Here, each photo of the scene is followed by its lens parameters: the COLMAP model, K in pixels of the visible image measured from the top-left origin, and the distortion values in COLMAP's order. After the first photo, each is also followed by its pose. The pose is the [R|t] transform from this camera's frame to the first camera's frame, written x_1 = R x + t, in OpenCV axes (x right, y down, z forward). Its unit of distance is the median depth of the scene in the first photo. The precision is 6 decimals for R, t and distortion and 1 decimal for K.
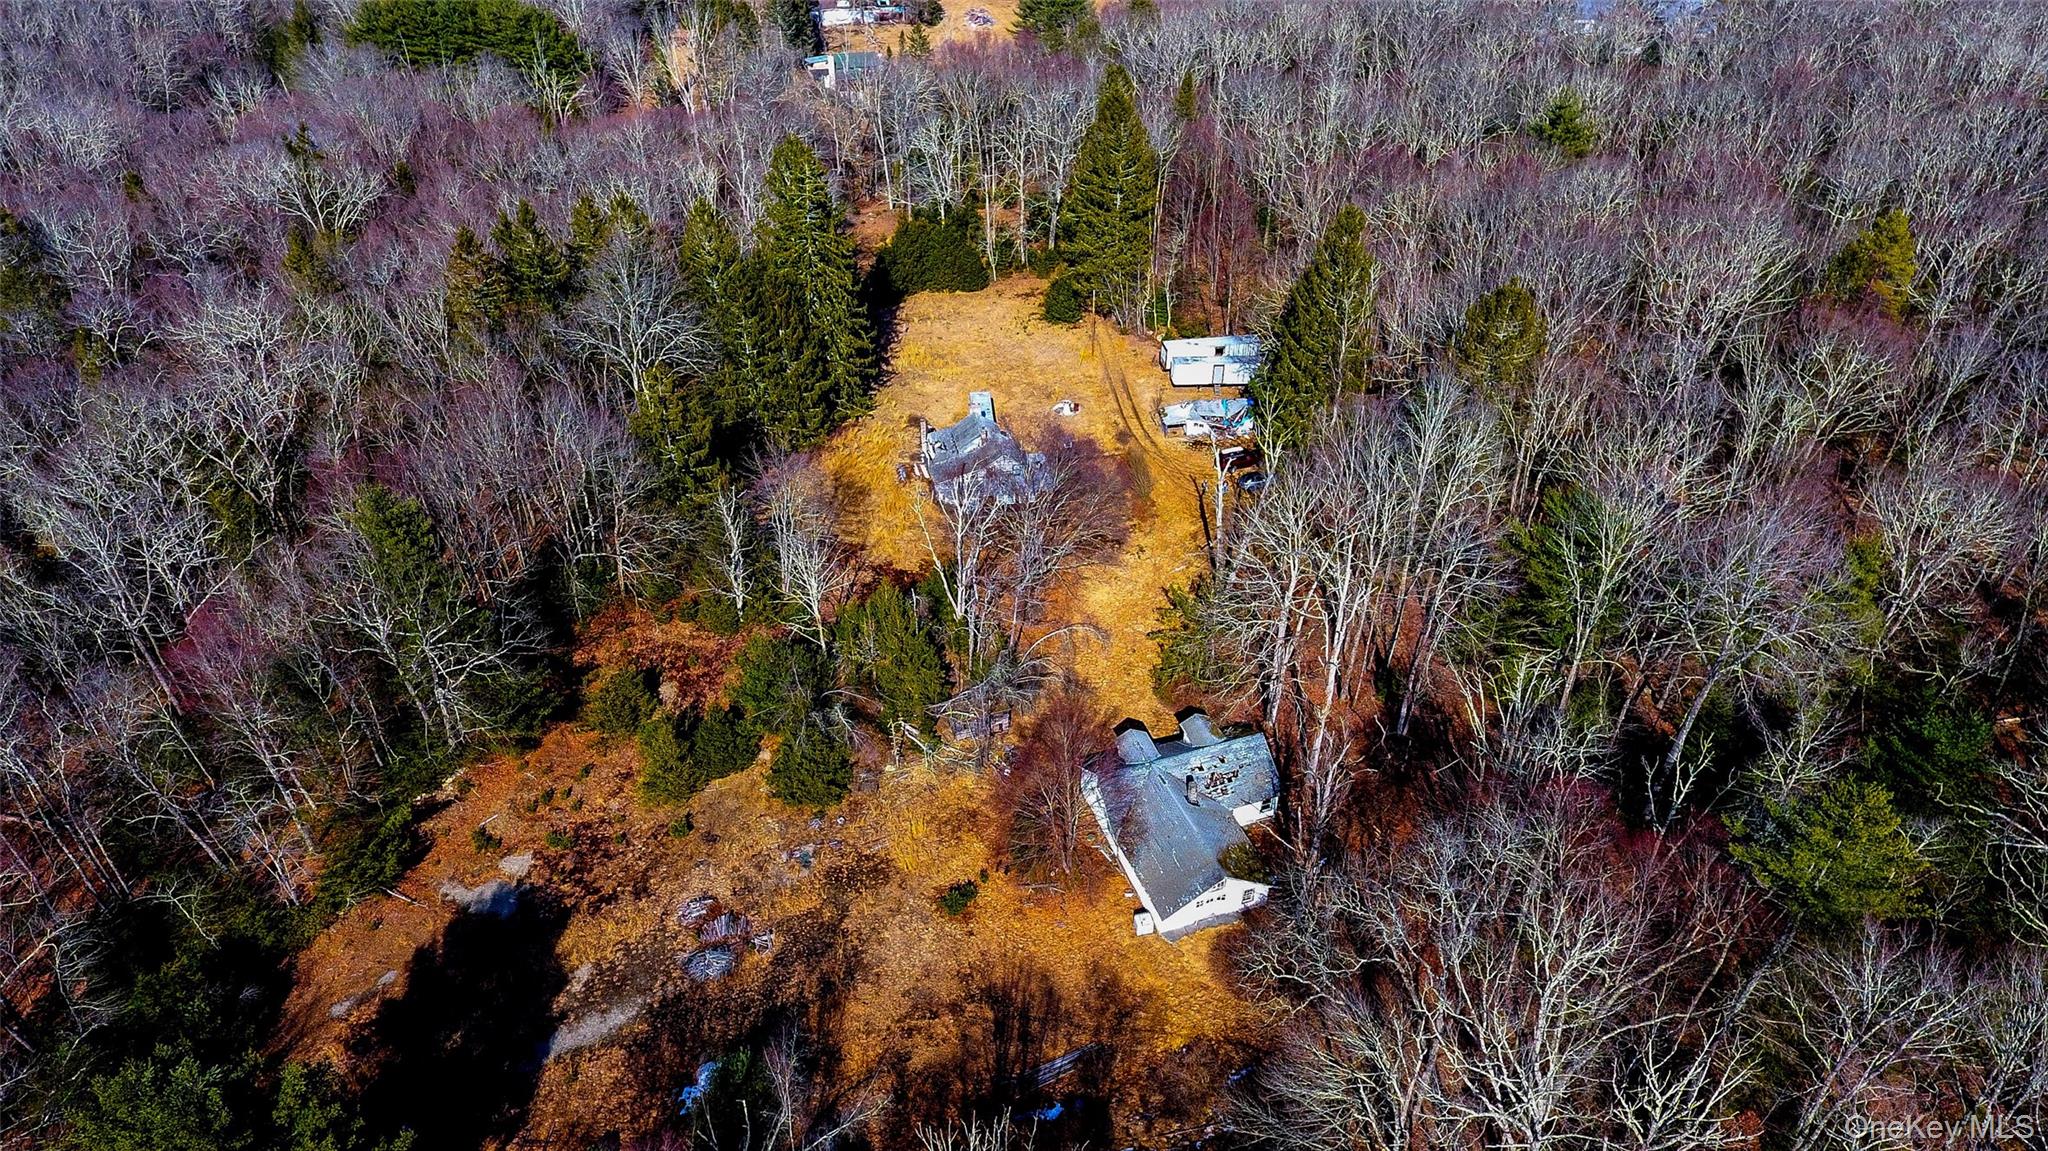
lens RADIAL K [[1209.9, 0, 1024.0], [0, 1209.9, 575.5], [0, 0, 1]] dist [-0.005333, 0.000444]
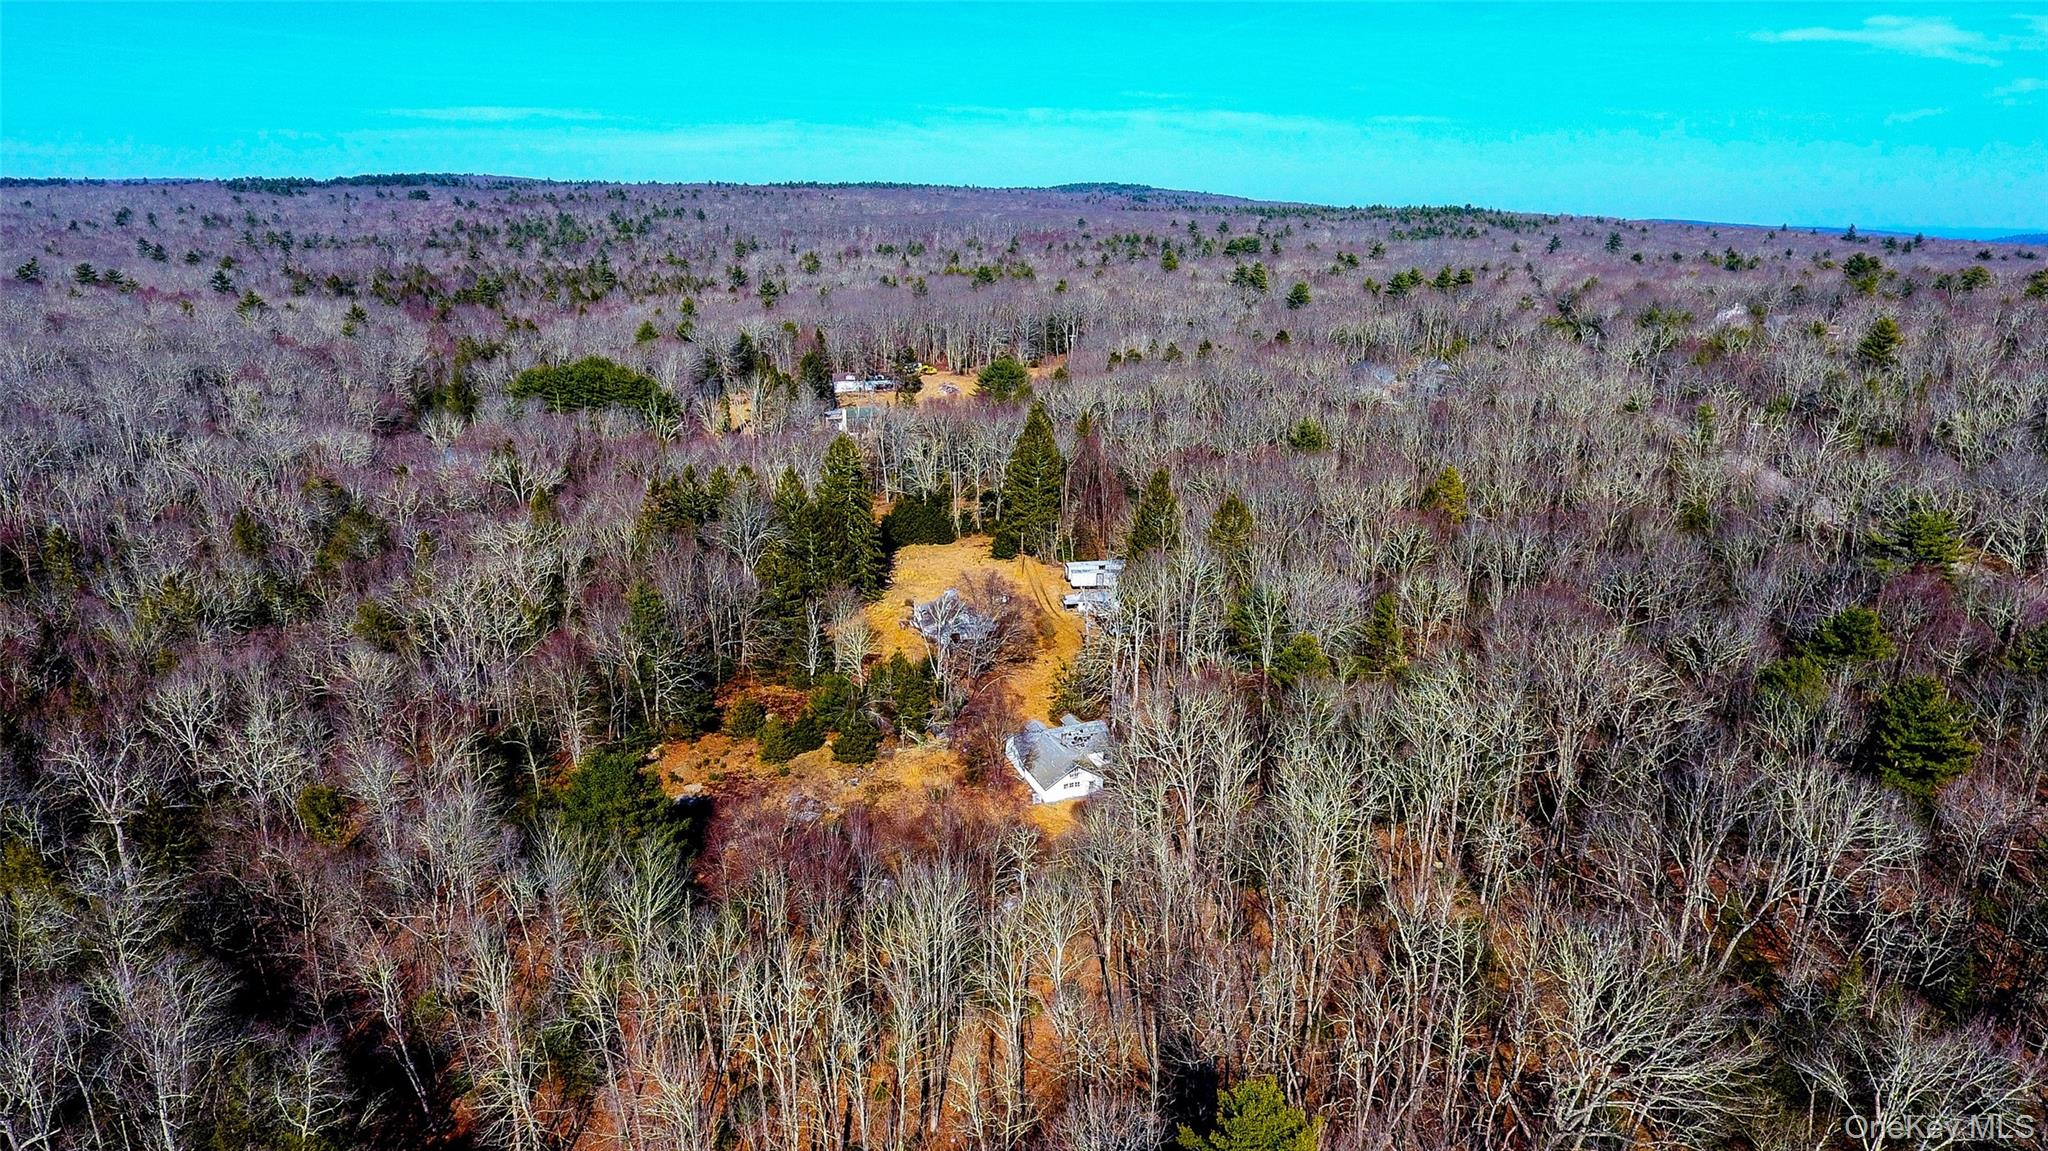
lens RADIAL K [[1209.9, 0, 1024.0], [0, 1209.9, 575.5], [0, 0, 1]] dist [-0.005333, 0.000444]
pose [[0.999560, -0.000791, 0.029655, 0.019949], [0.009326, 0.957337, -0.288822, 0.414779], [-0.028161, 0.288972, 0.956923, -0.754624]]
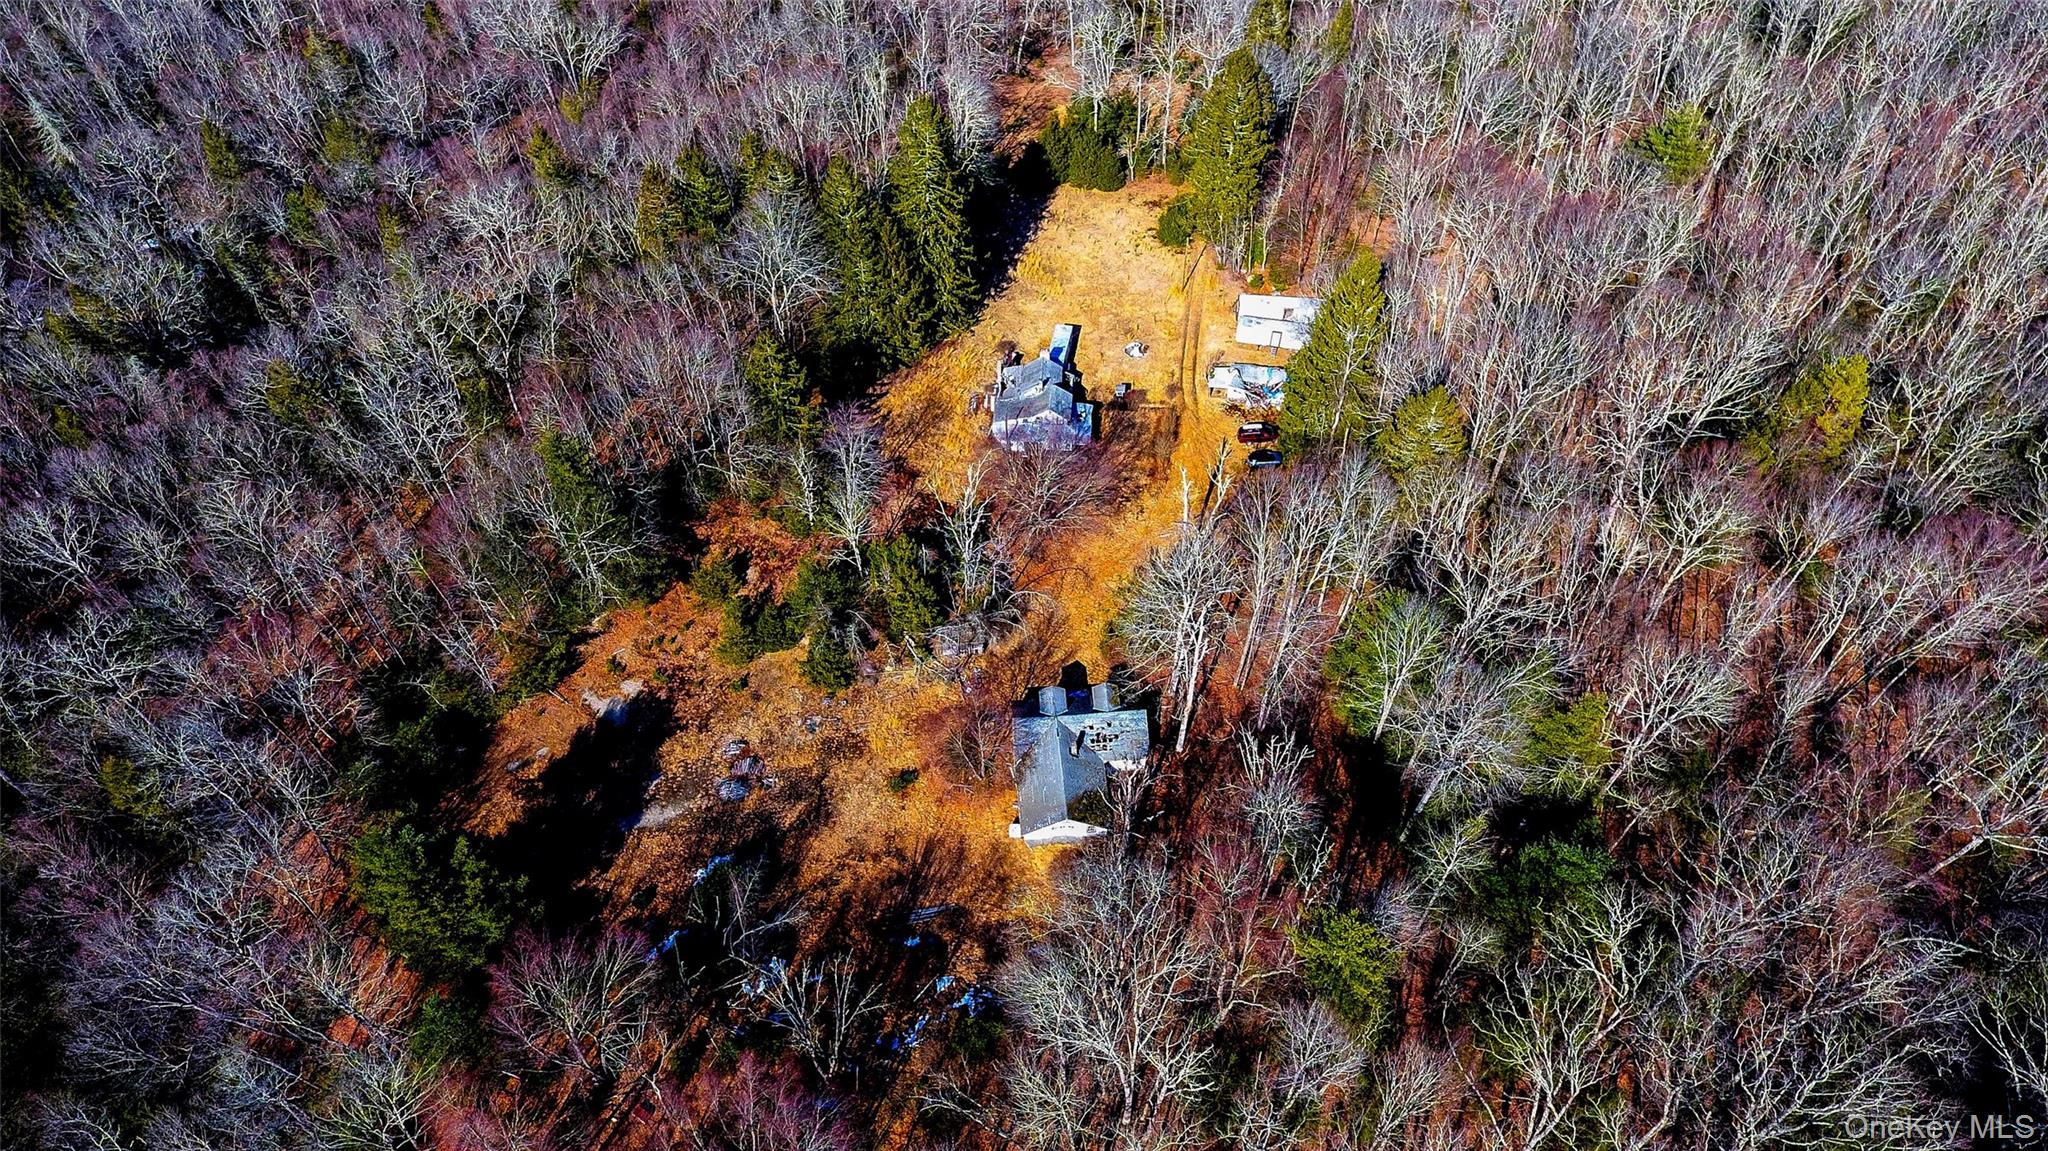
lens RADIAL K [[1209.9, 0, 1024.0], [0, 1209.9, 575.5], [0, 0, 1]] dist [-0.005333, 0.000444]
pose [[0.965263, 0.195789, -0.173017, 0.248302], [-0.145036, 0.952303, 0.268485, -0.324609], [0.217331, -0.234065, 0.947619, -0.244808]]
